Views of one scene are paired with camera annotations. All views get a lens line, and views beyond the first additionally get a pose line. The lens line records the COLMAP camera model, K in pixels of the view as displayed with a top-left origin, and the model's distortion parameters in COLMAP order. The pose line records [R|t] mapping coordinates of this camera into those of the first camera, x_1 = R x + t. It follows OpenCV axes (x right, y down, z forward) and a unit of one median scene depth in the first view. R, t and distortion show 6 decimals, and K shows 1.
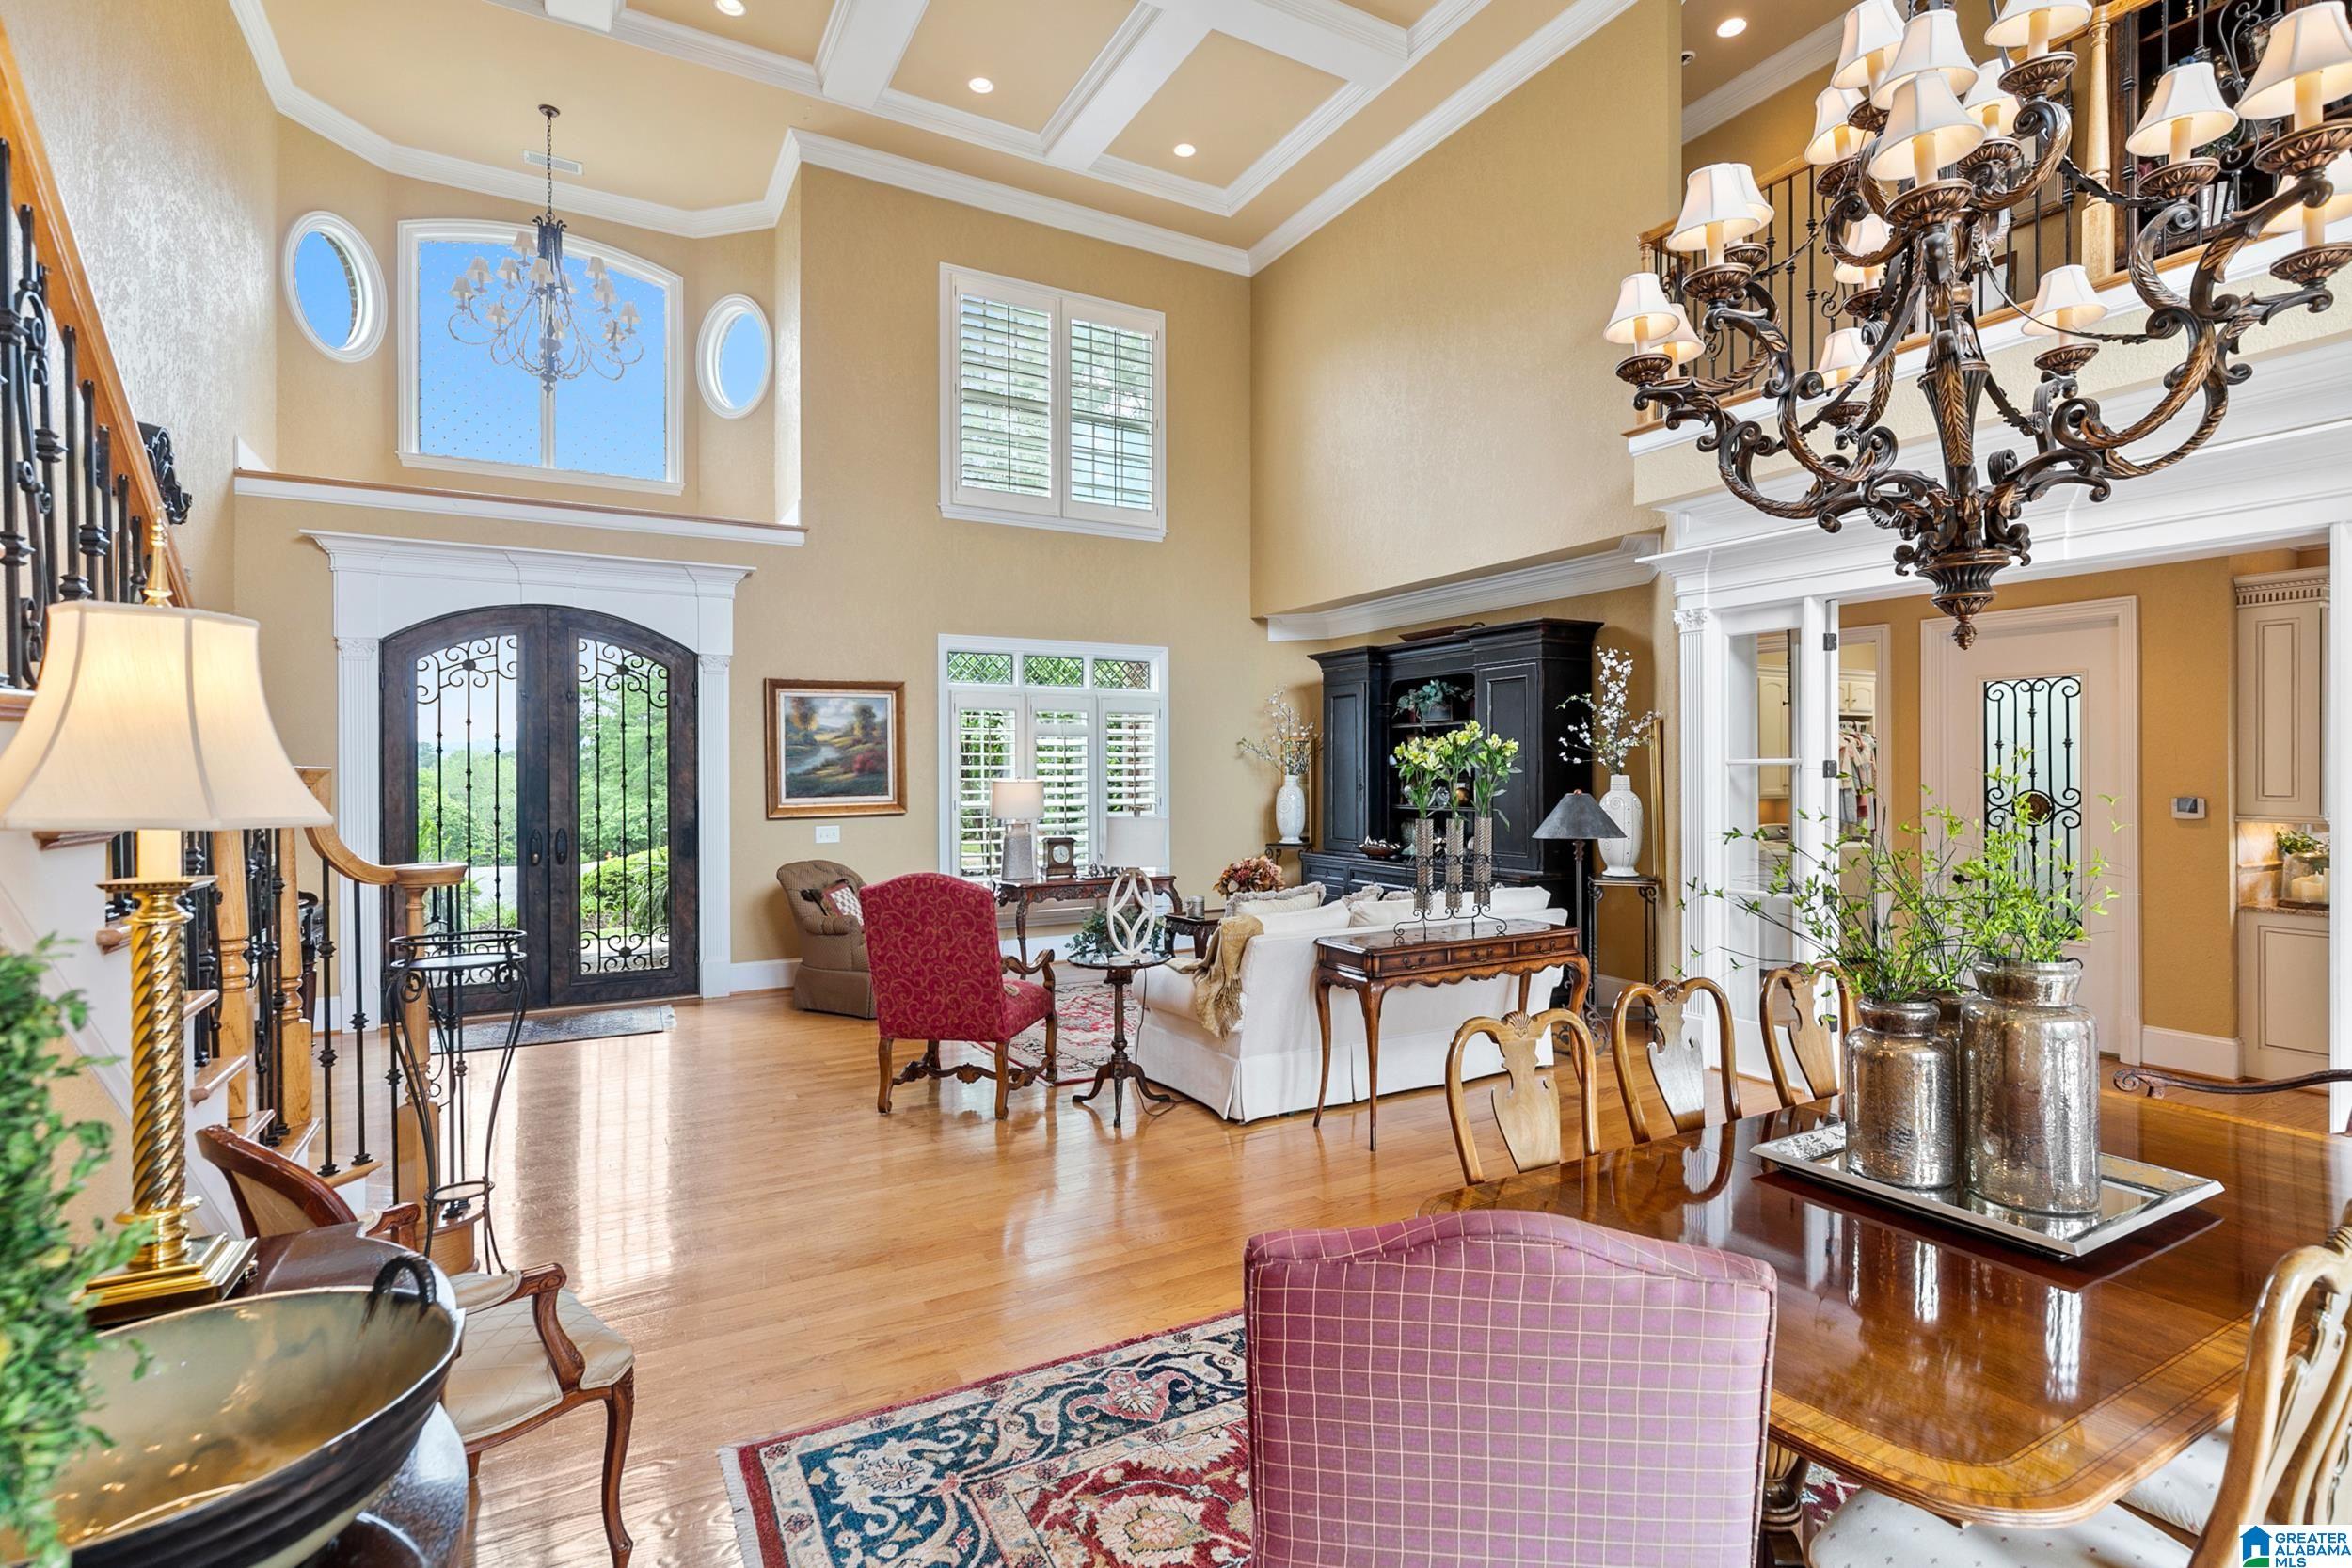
lens RADIAL K [[1115.8, 0, 1178.0], [0, 1115.8, 779.5], [0, 0, 1]] dist [-0.000559, -0.000120]
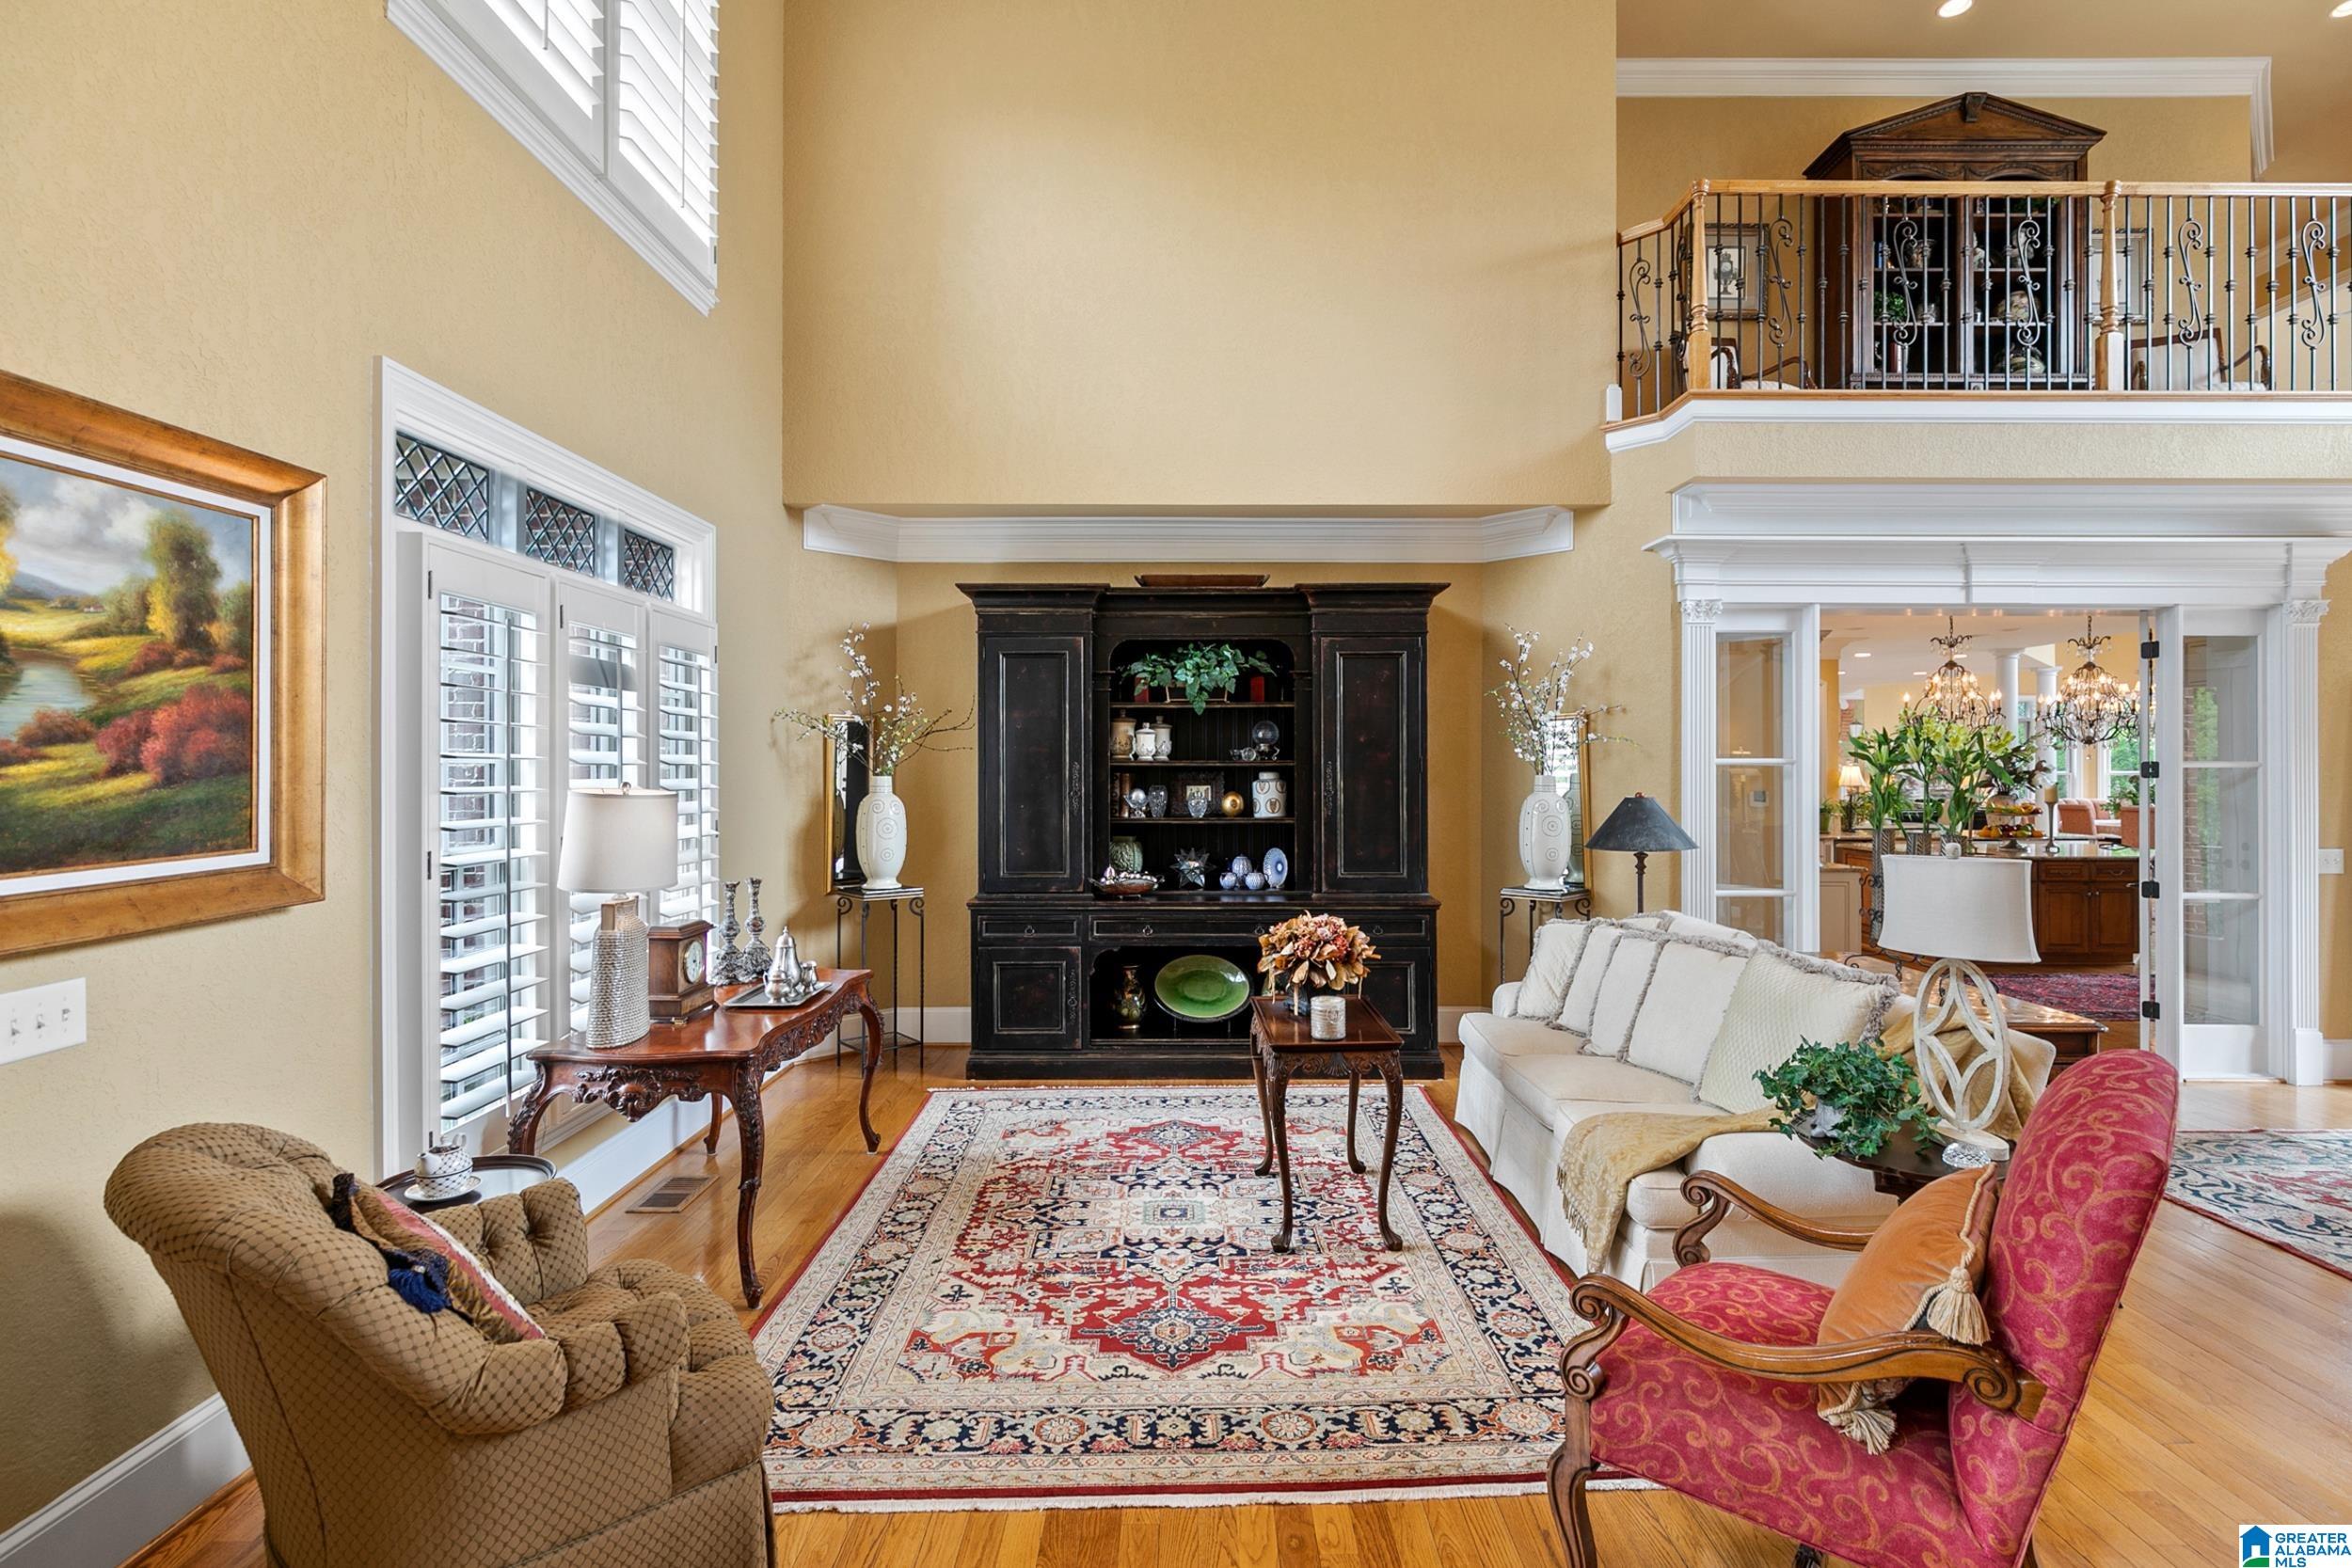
lens RADIAL K [[1115.8, 0, 1180.1], [0, 1115.8, 772.2], [0, 0, 1]] dist [-0.000559, -0.000120]
pose [[0.480667, 0.001263, 0.876902, -0.407013], [0.004018, 0.999985, -0.003642, -0.003824], [-0.876894, 0.005274, 0.480655, 0.655011]]
